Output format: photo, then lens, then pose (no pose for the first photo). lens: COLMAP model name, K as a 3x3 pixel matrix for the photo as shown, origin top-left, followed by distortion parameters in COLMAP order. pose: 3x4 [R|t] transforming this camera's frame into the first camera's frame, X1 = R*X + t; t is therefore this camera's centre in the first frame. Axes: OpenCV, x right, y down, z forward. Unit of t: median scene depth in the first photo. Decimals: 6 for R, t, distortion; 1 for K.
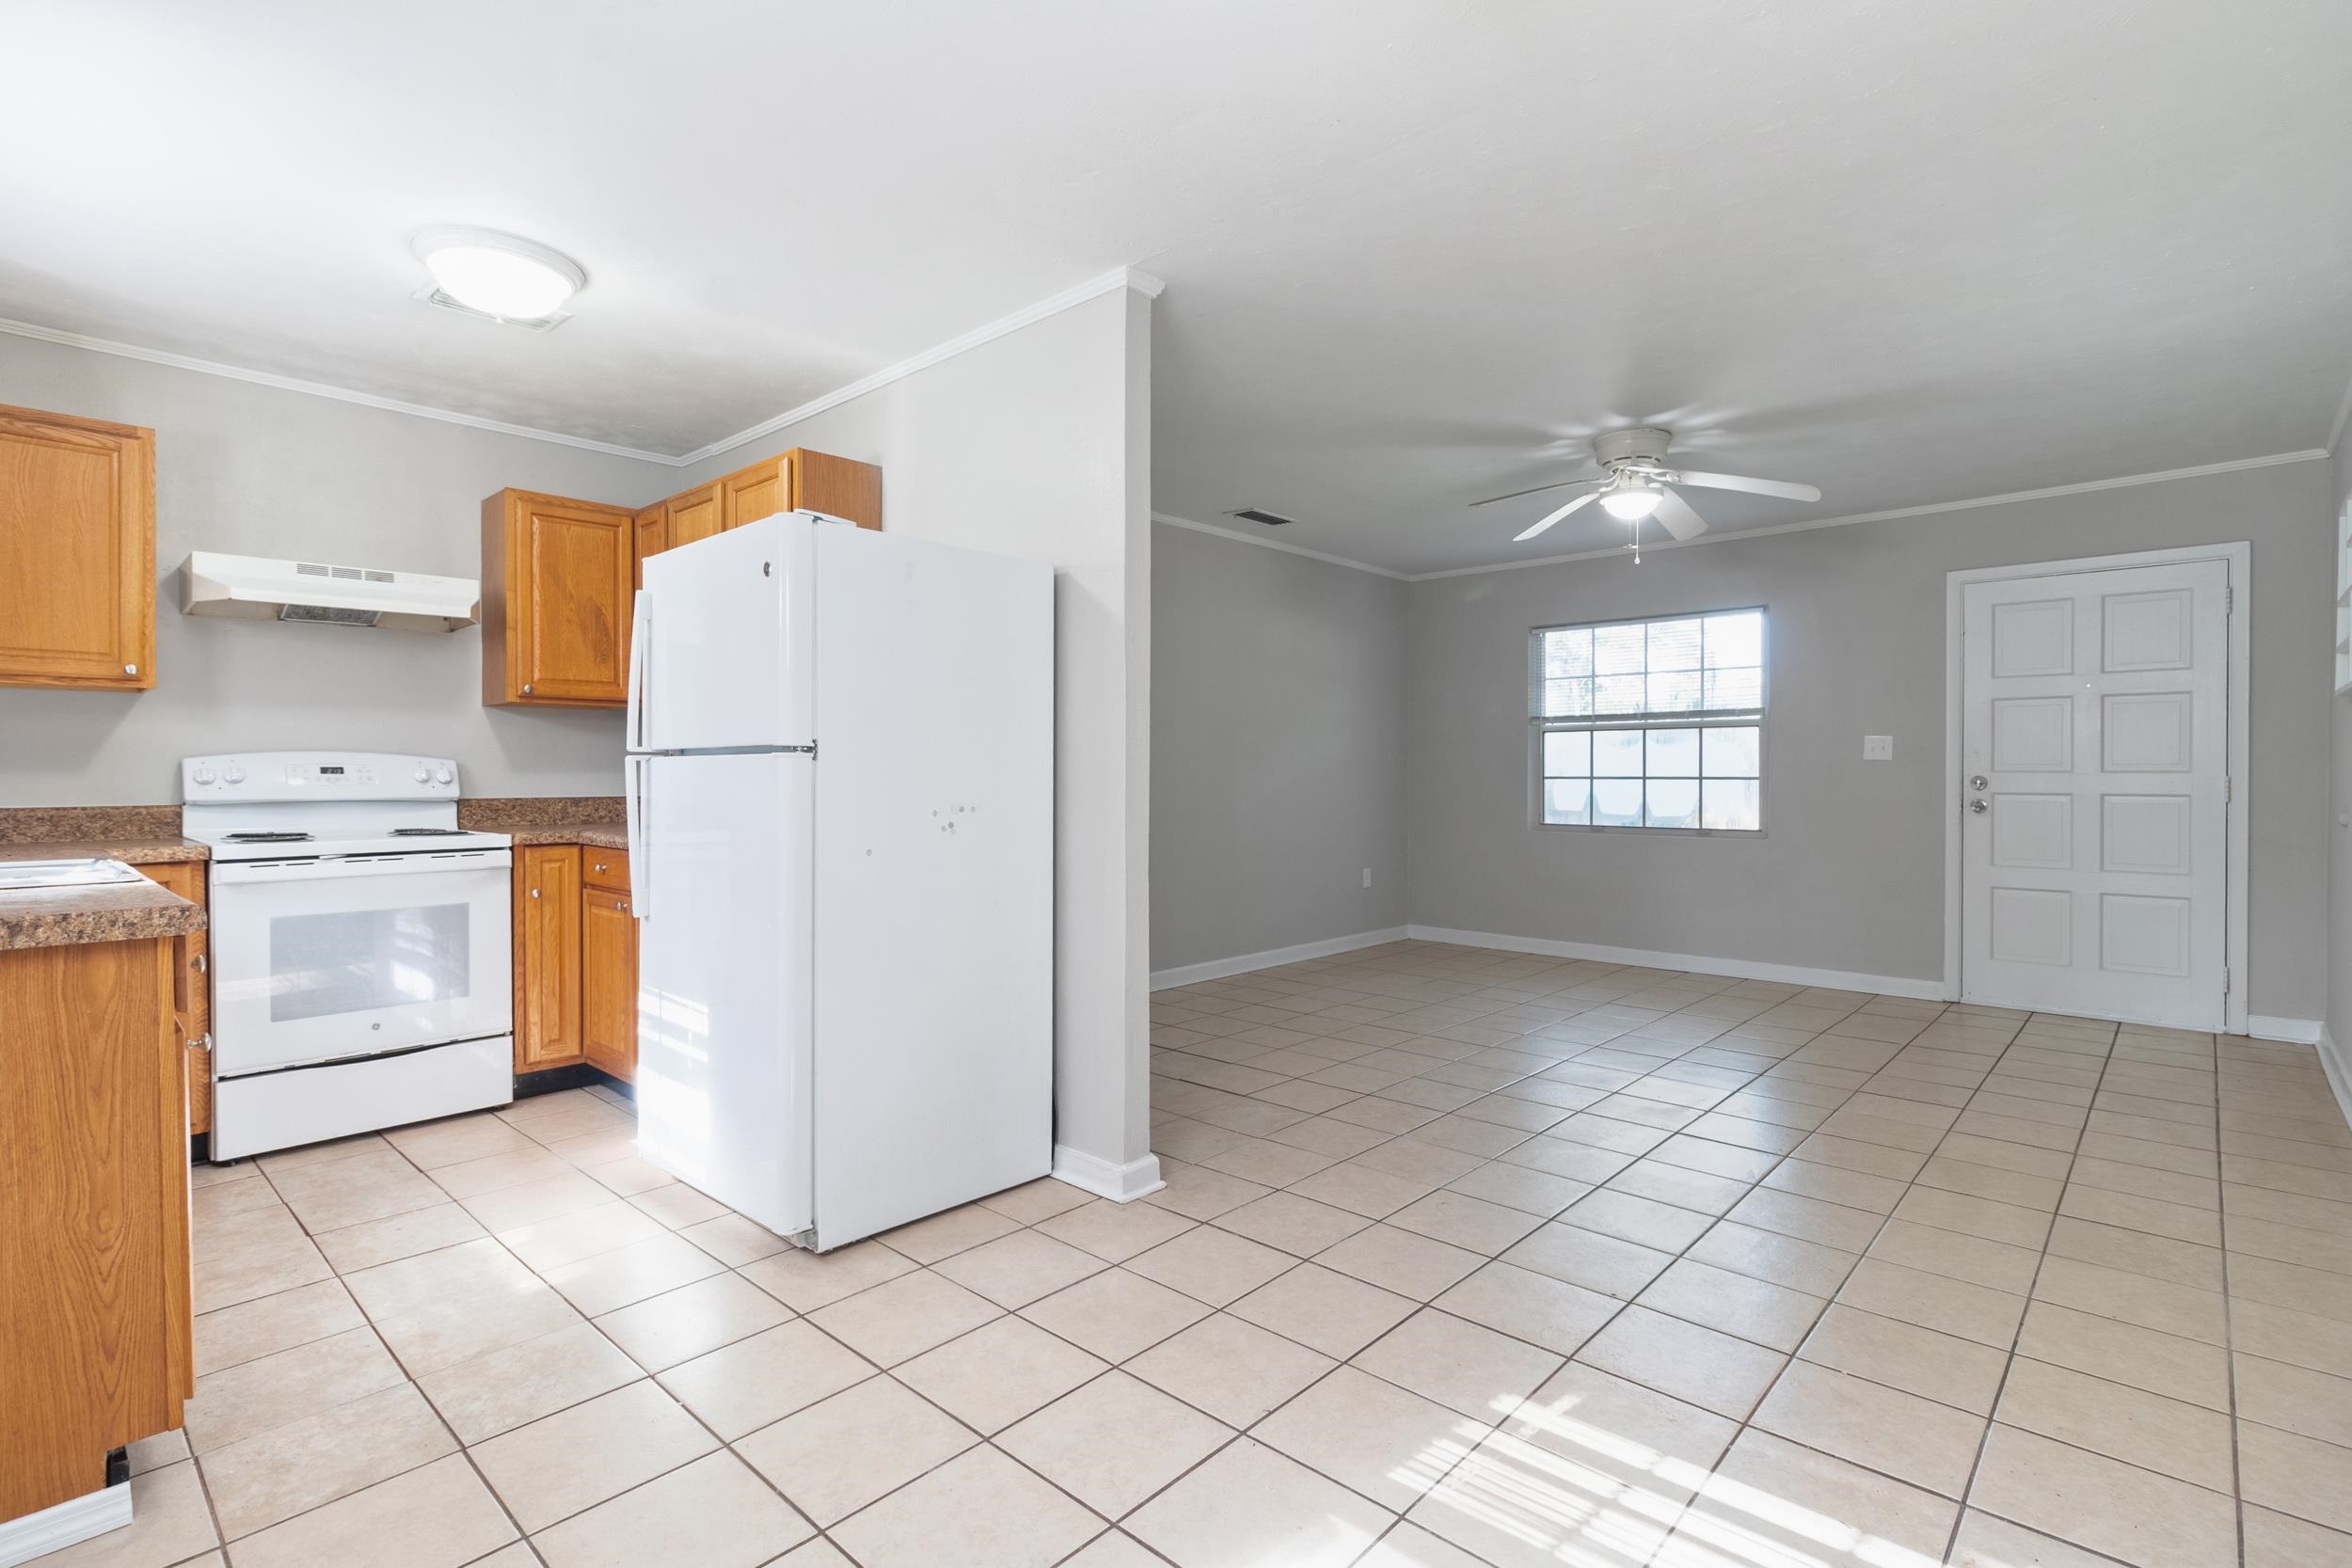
lens RADIAL K [[1093.7, 0, 1170.7], [0, 1093.7, 778.2], [0, 0, 1]] dist [-0.000997, 0.001666]
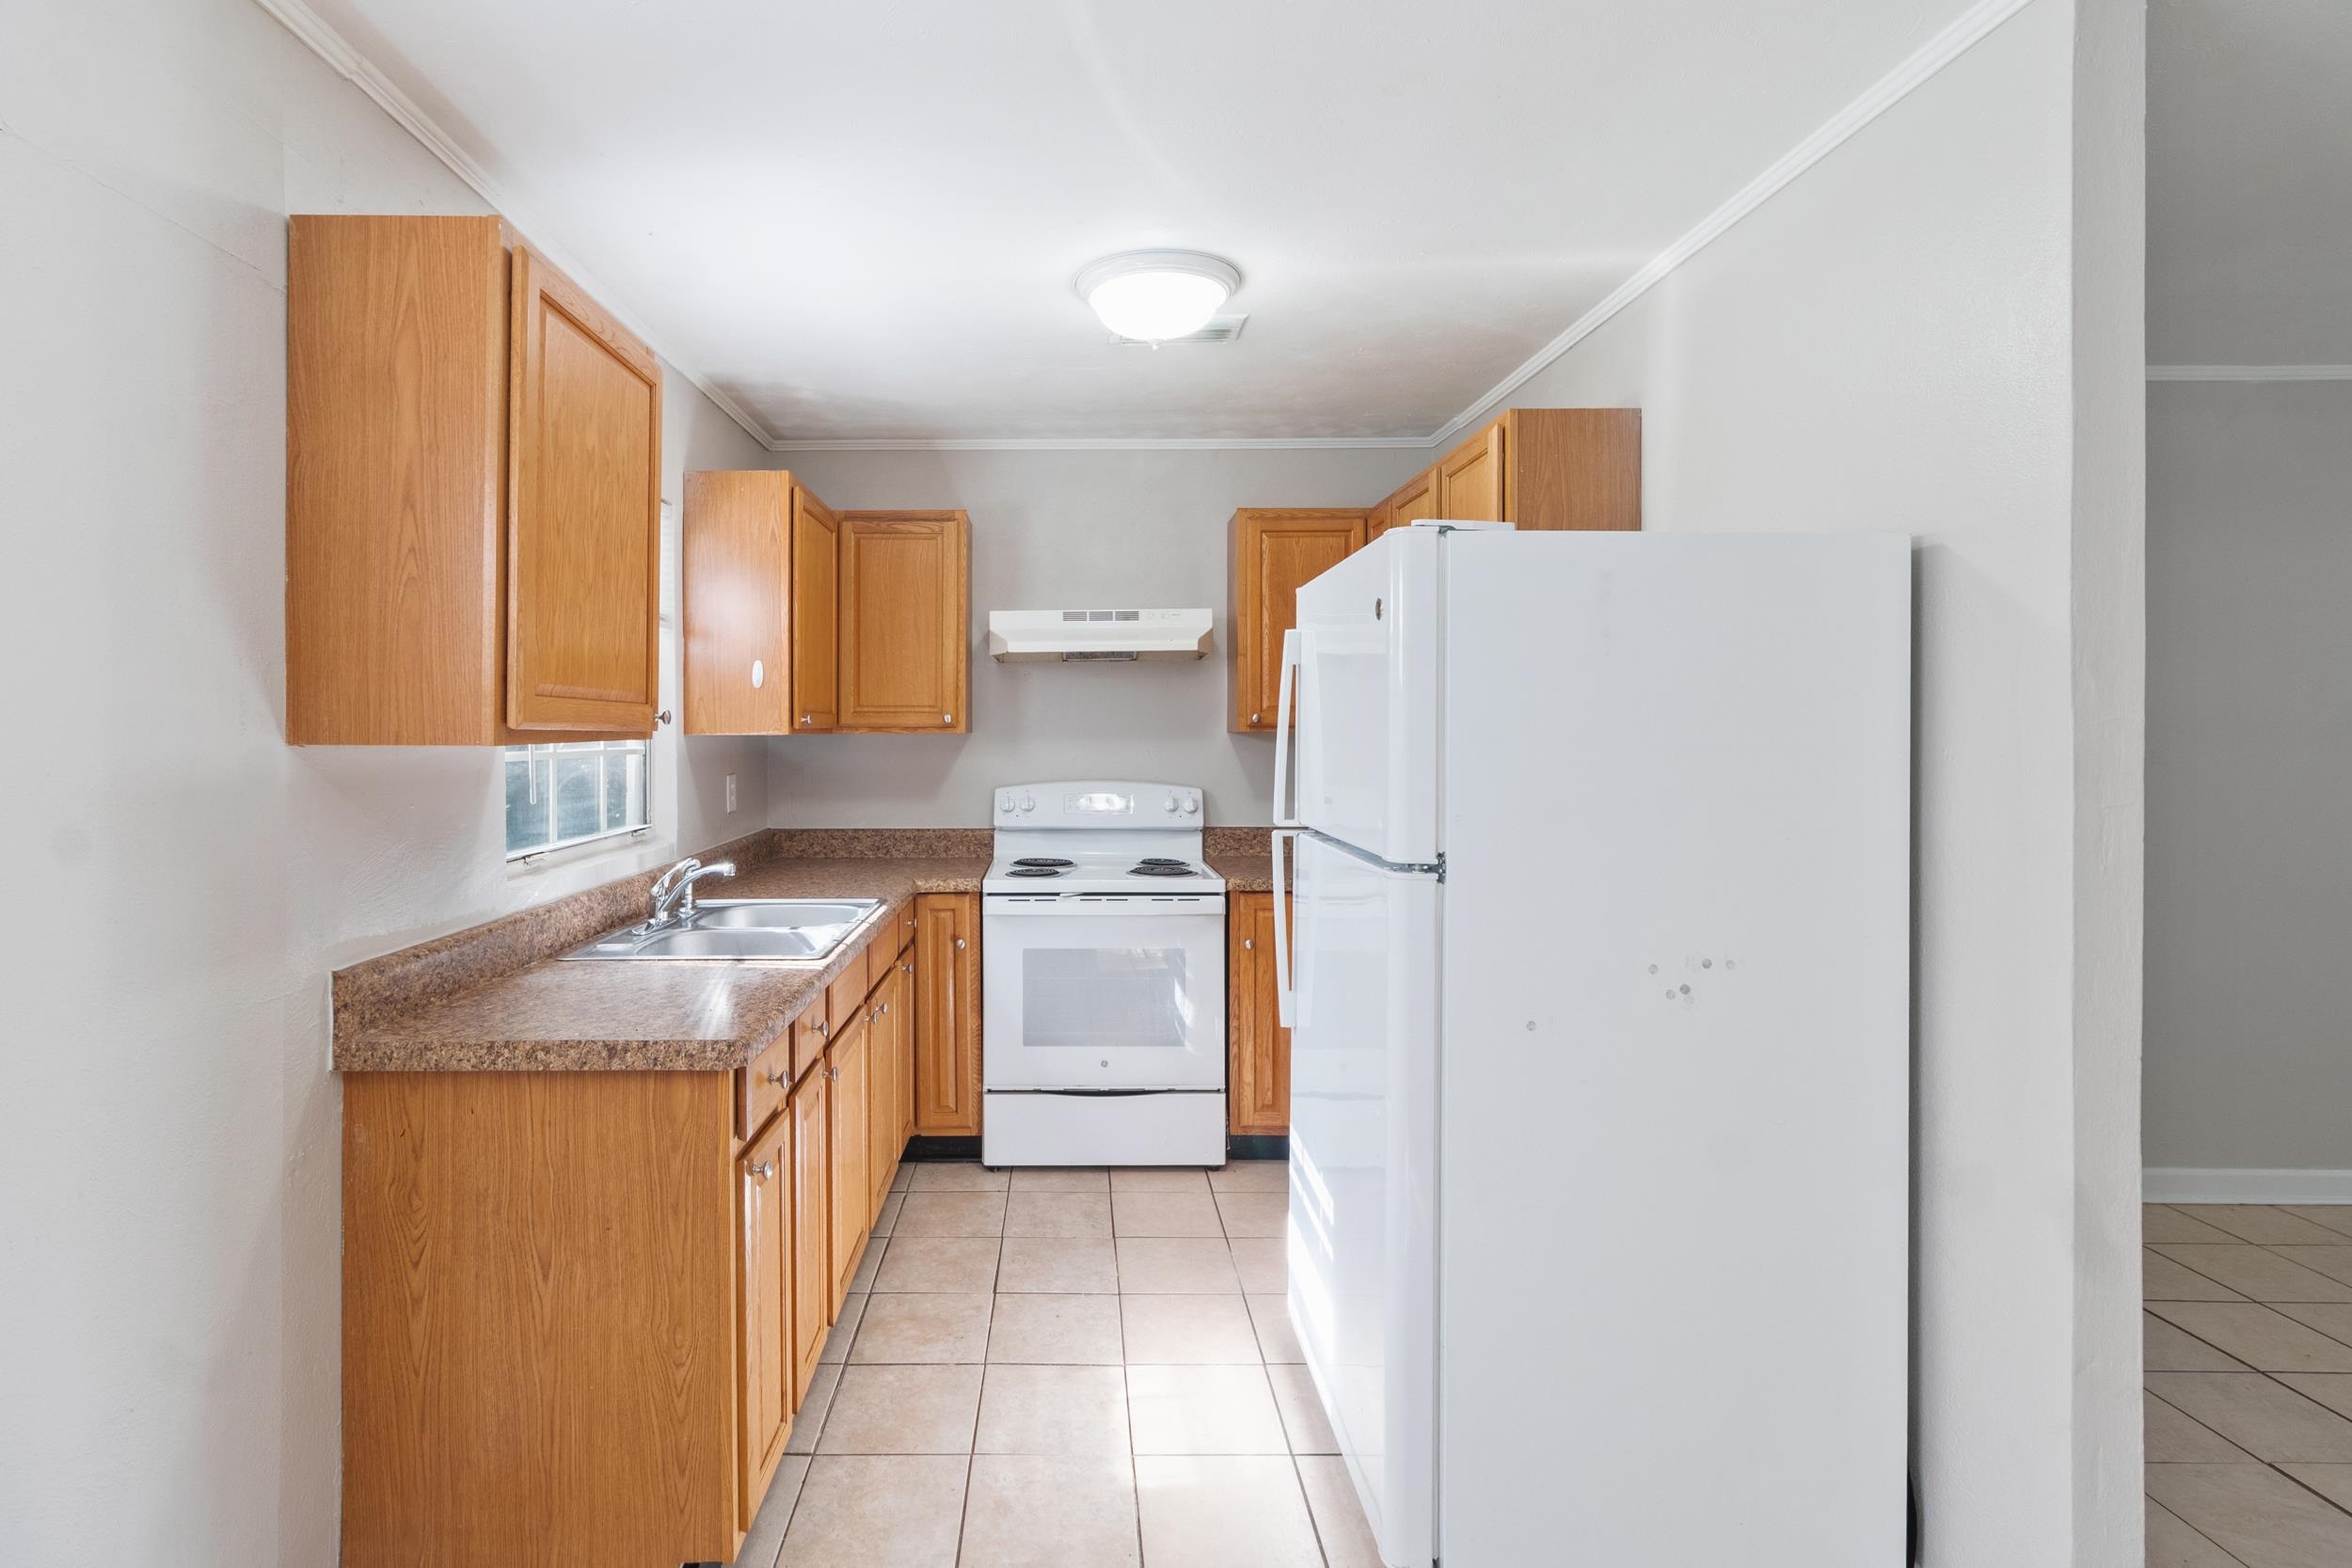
lens RADIAL K [[1093.7, 0, 1121.2], [0, 1093.7, 703.5], [0, 0, 1]] dist [-0.000997, 0.001666]
pose [[0.671892, 0.000527, -0.740649, 0.037466], [-0.008311, 0.999942, -0.006828, -0.103337], [0.740603, 0.010743, 0.671857, 0.333500]]
